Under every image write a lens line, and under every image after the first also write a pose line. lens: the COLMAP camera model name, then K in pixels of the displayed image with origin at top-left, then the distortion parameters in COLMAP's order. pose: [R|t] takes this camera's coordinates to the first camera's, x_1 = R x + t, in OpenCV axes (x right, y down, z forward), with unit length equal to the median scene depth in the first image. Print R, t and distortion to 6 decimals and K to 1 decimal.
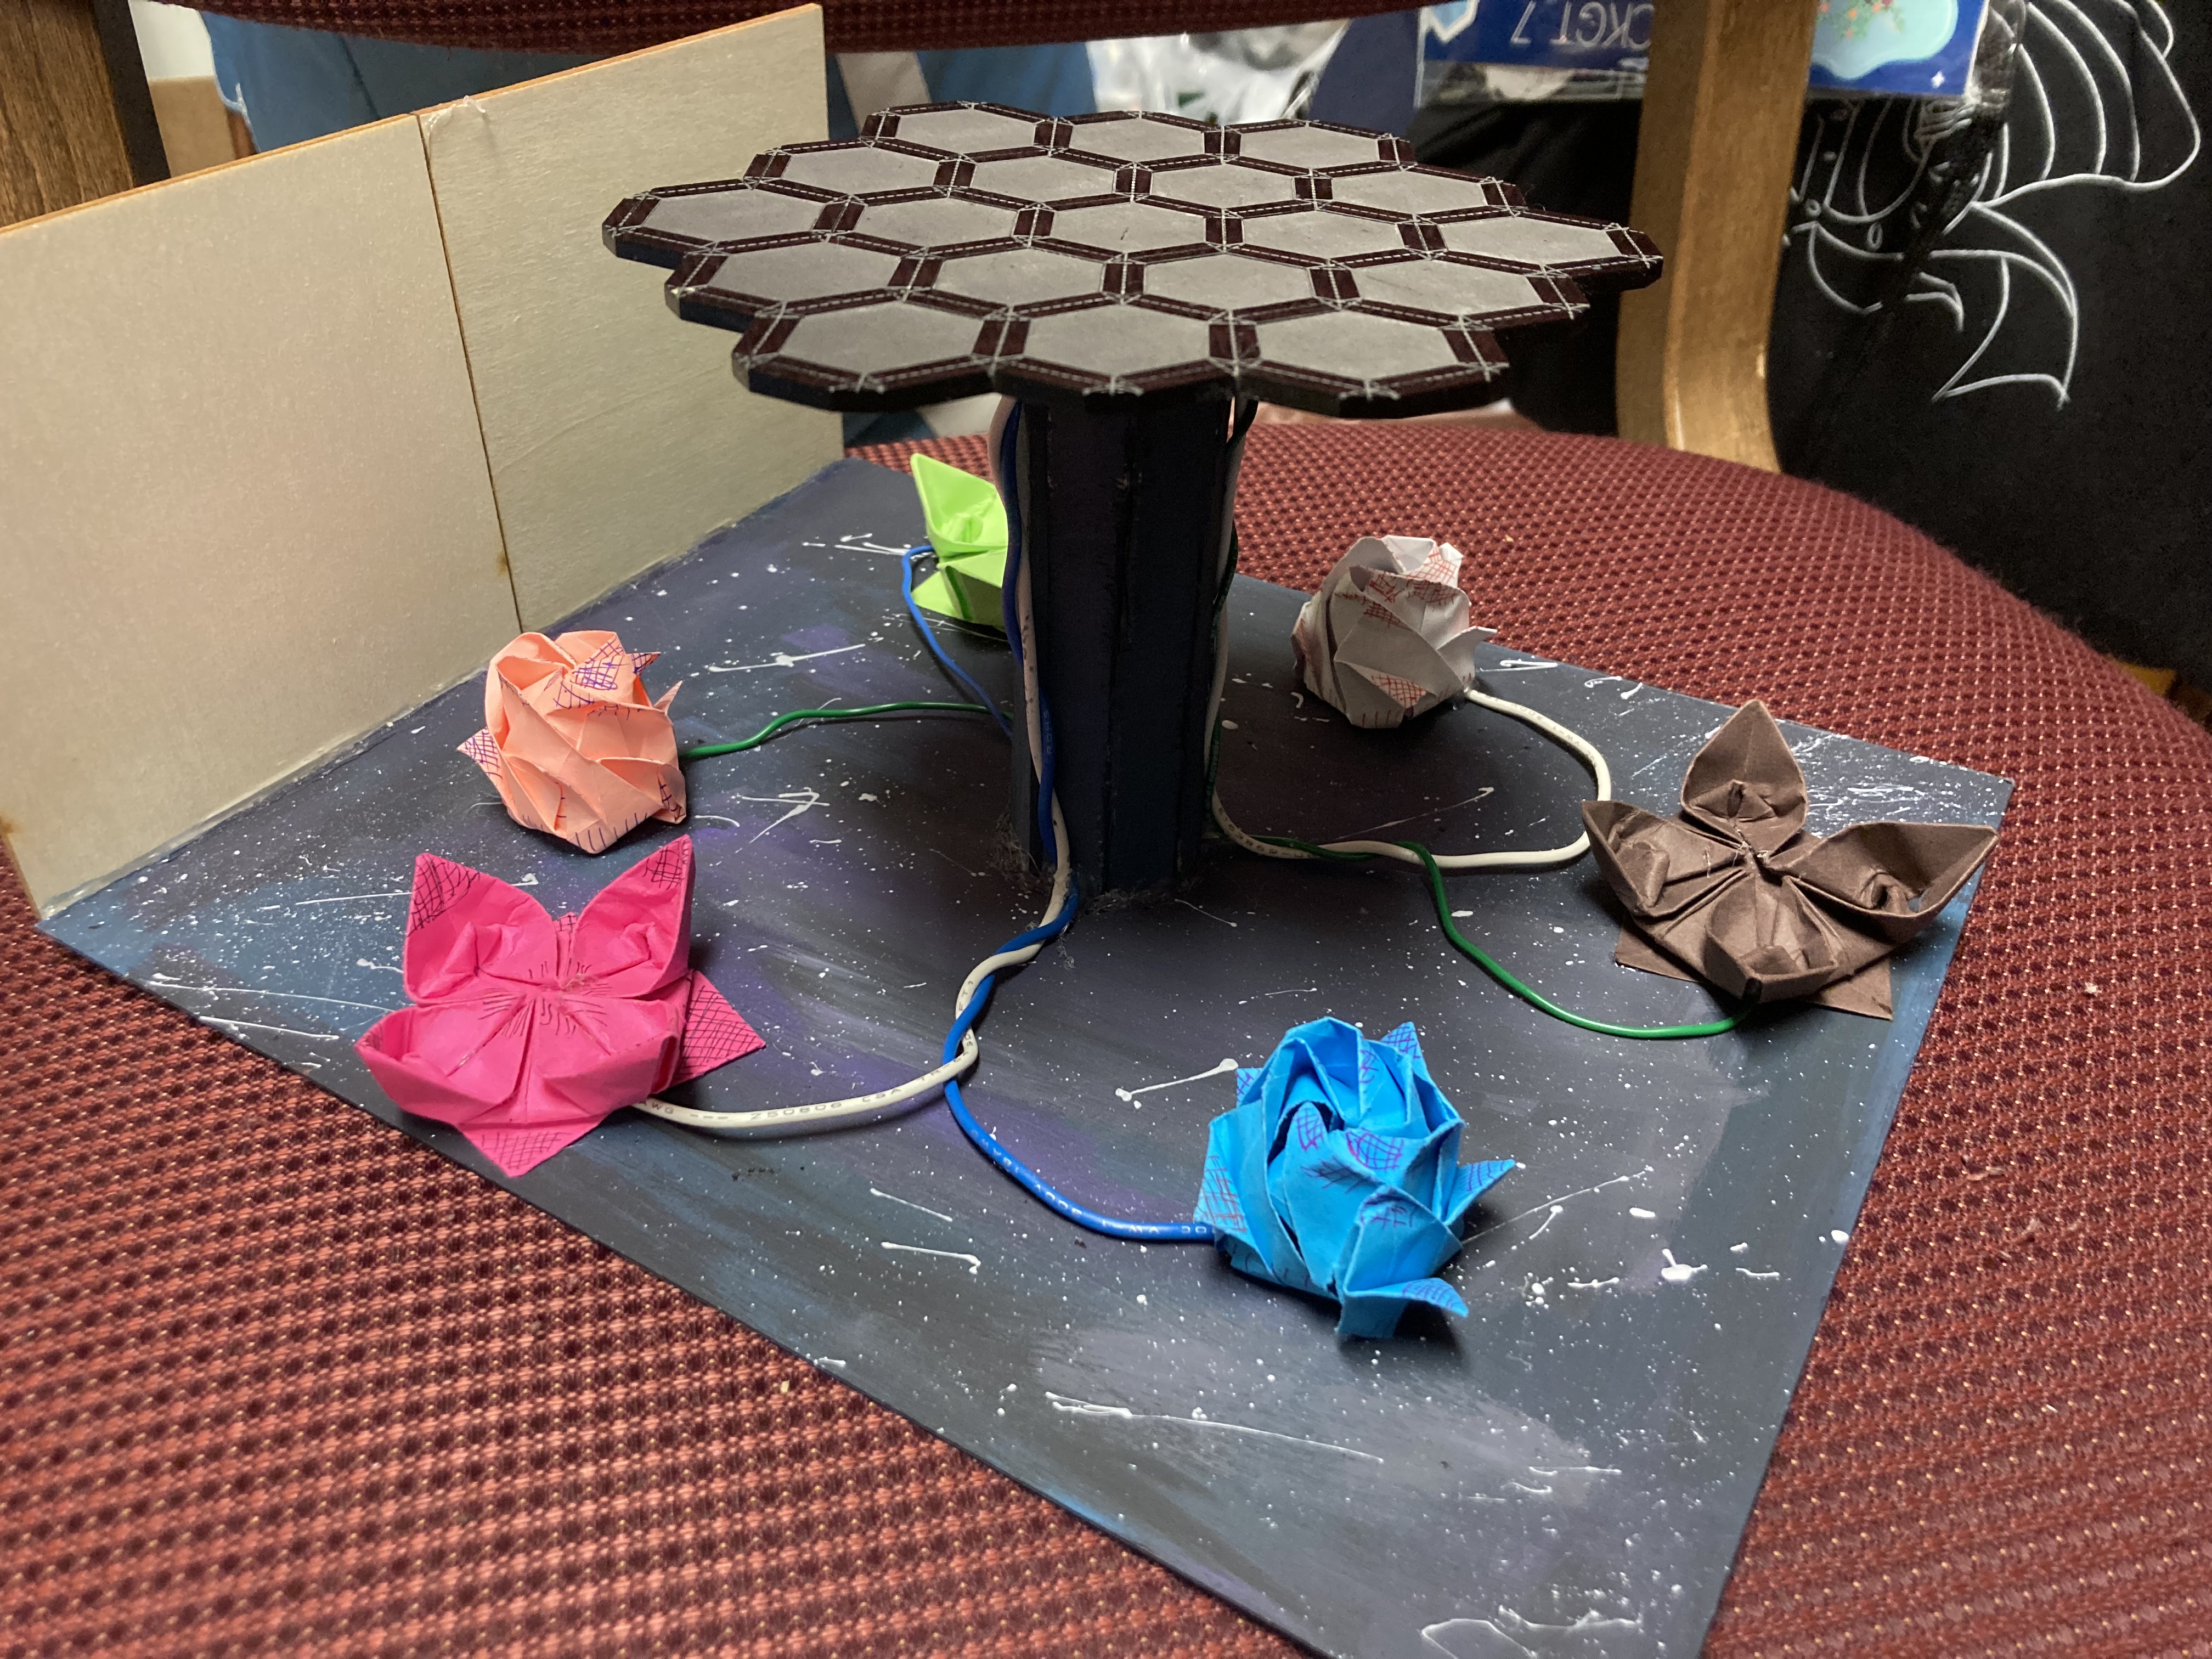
lens RADIAL K [[1810.7, 0, 1086.2], [0, 1810.7, 831.5], [0, 0, 1]] dist [-0.010442, 0.051622]
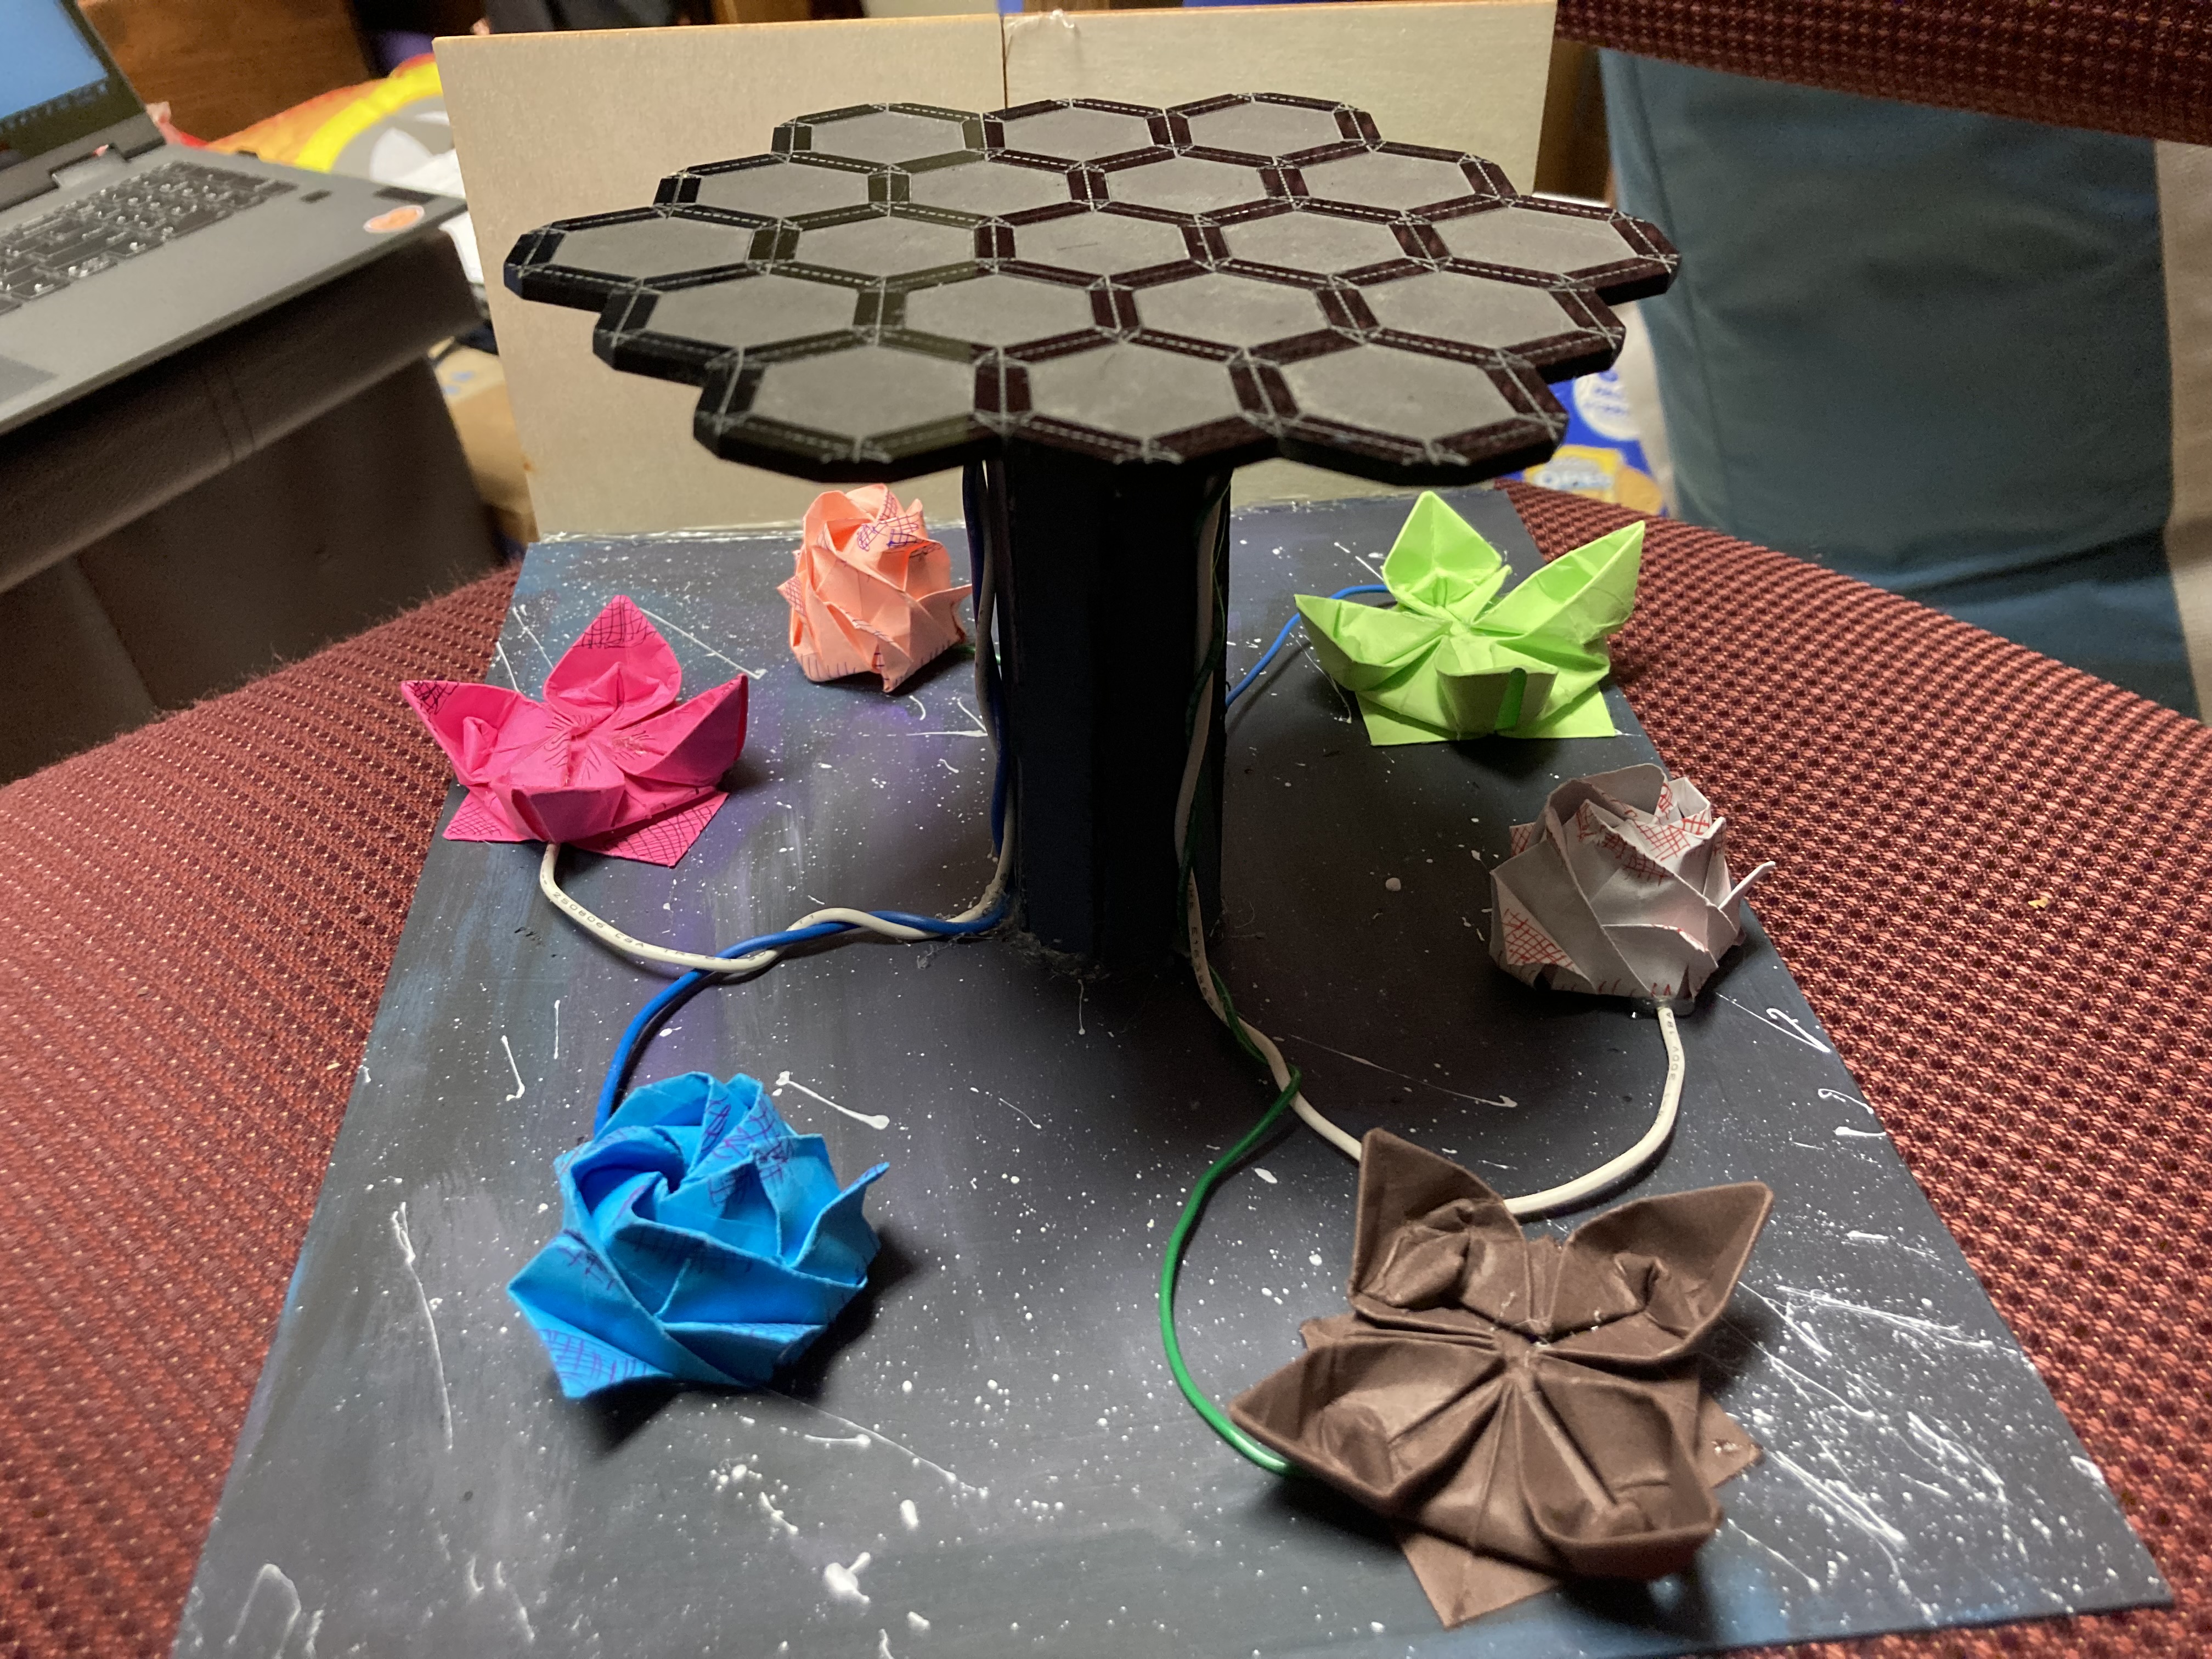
lens RADIAL K [[1810.7, 0, 1086.2], [0, 1810.7, 831.5], [0, 0, 1]] dist [-0.010442, 0.051622]
pose [[0.593919, 0.465146, -0.656429, 0.750953], [-0.458834, 0.866055, 0.198547, -0.258666], [0.660857, 0.183271, 0.727791, 0.395763]]
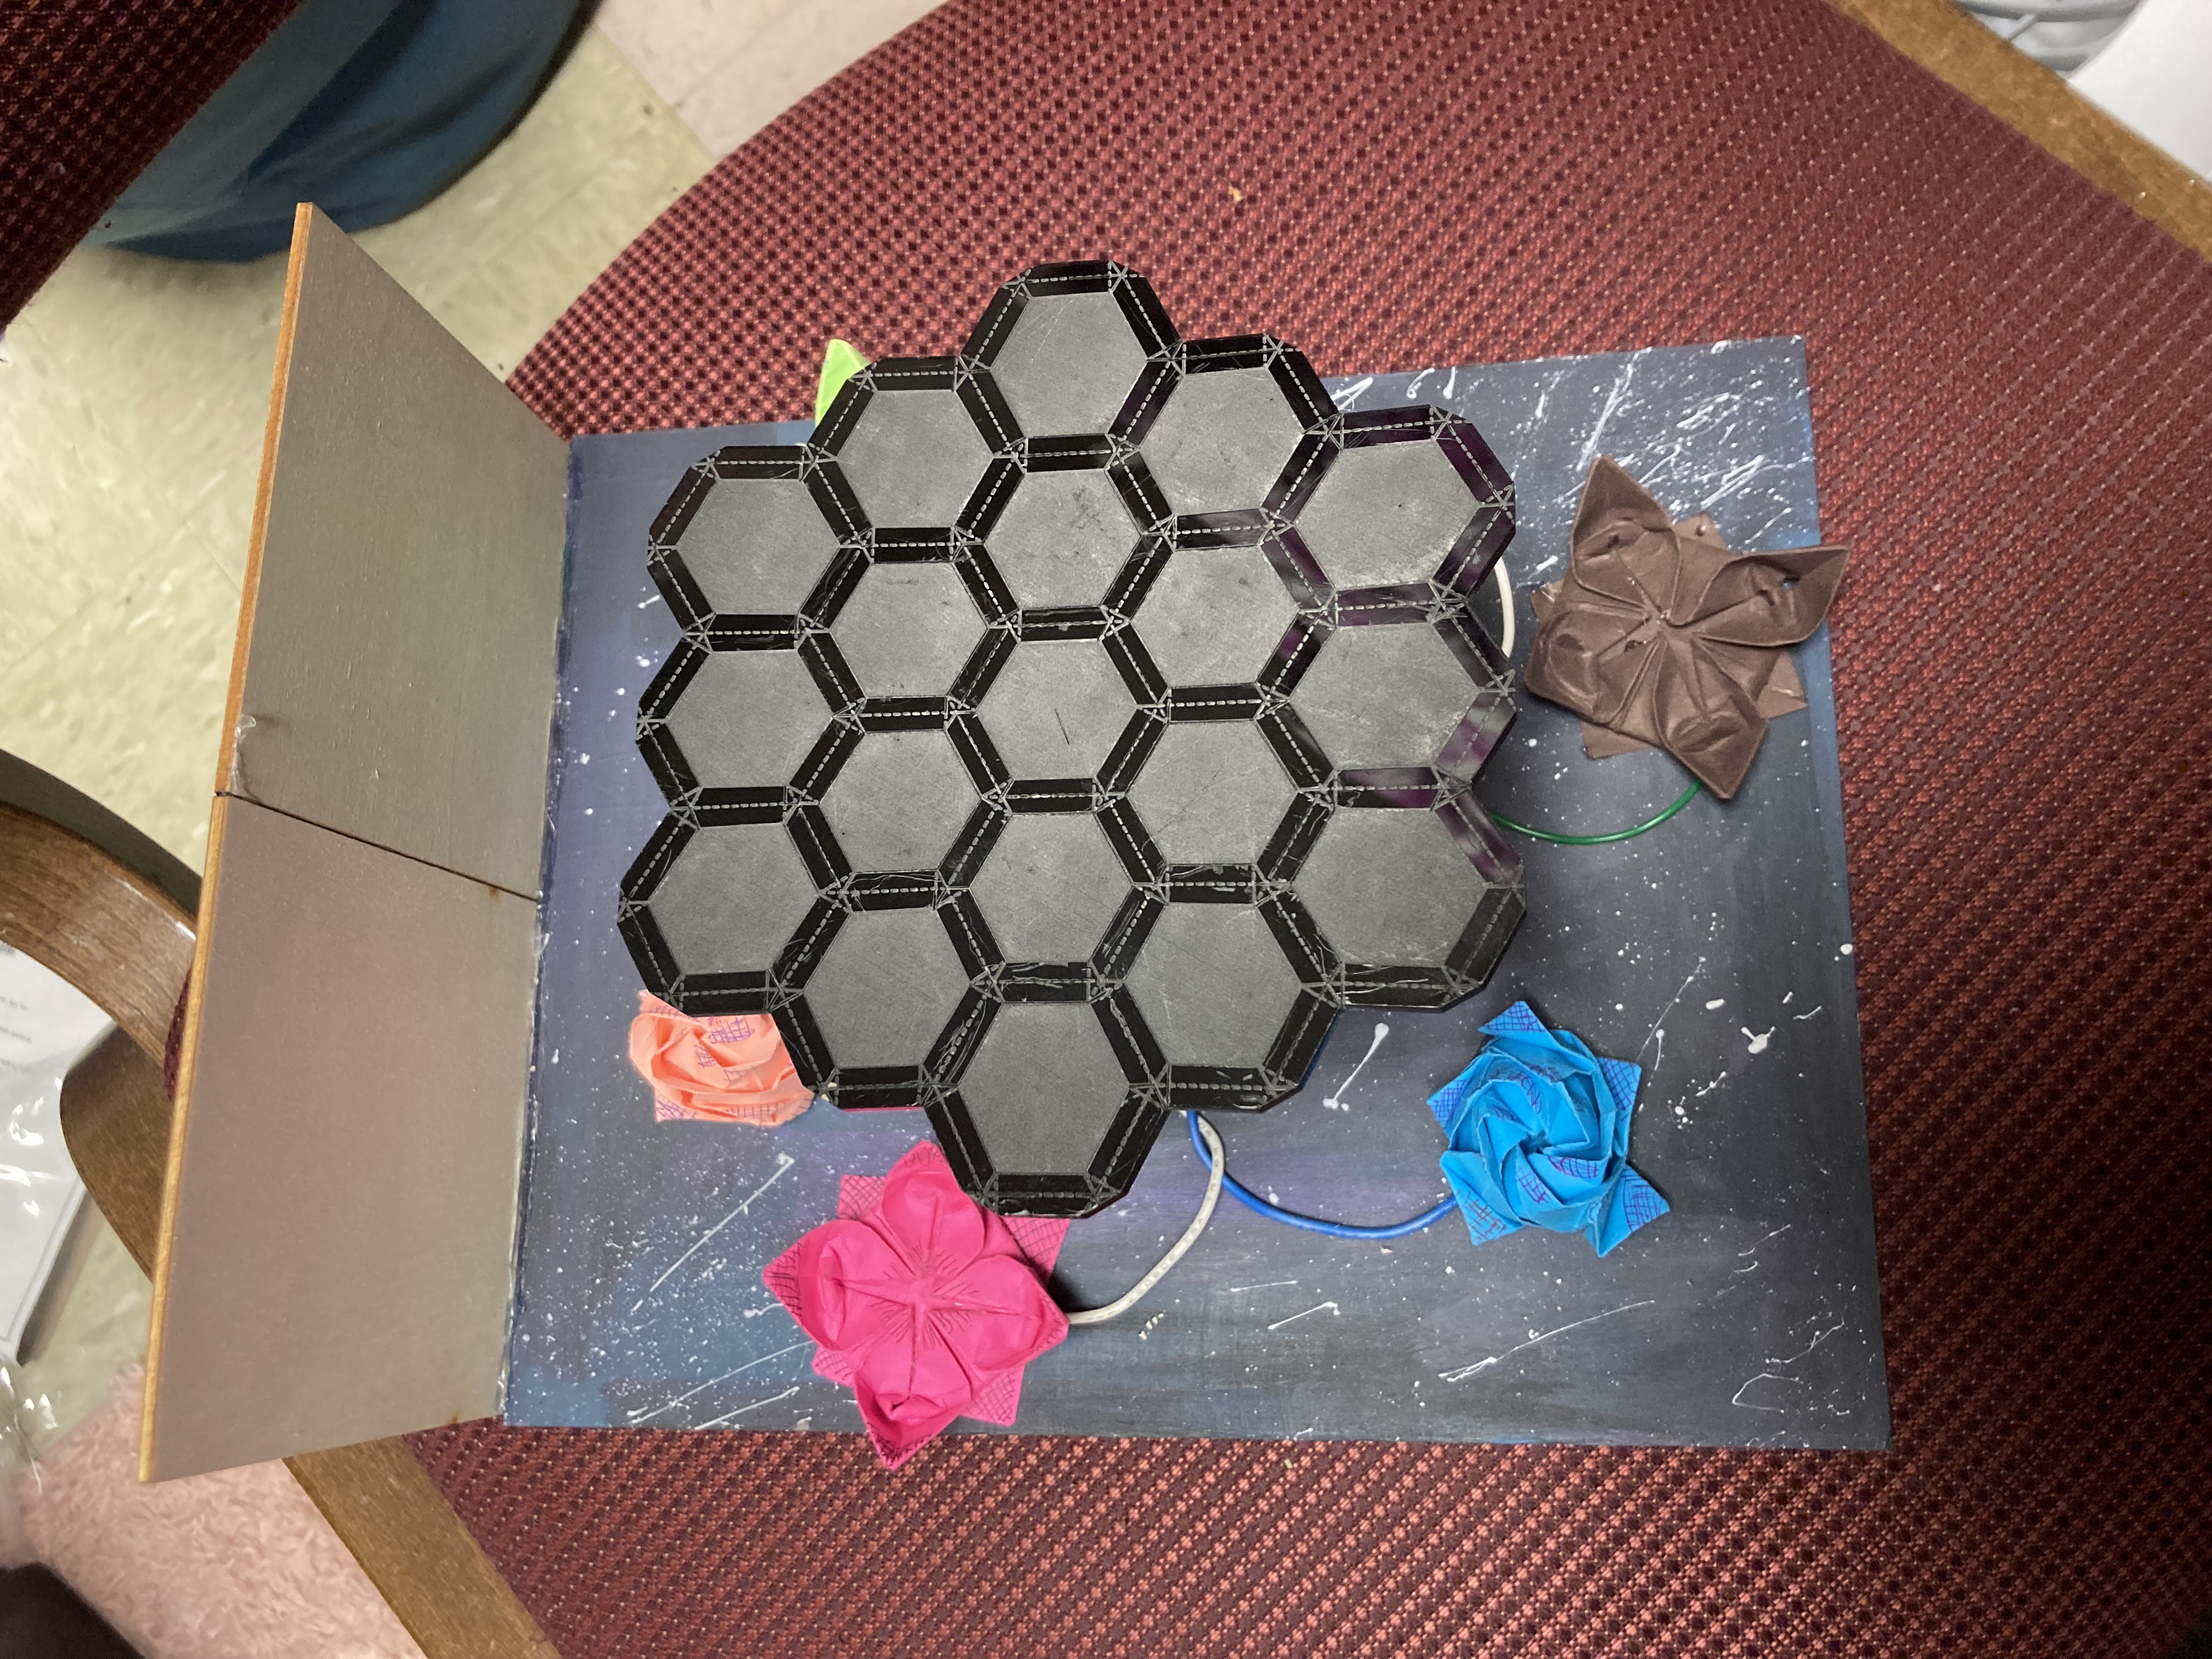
lens RADIAL K [[1786.0, 0, 1106.0], [0, 1786.0, 829.5], [0, 0, 1]] dist [0.023690, 0.001331]
pose [[0.835896, -0.546822, -0.047577, 0.058747], [0.457770, 0.646683, 0.610121, -0.911964], [-0.302861, -0.531777, 0.790878, 0.137440]]
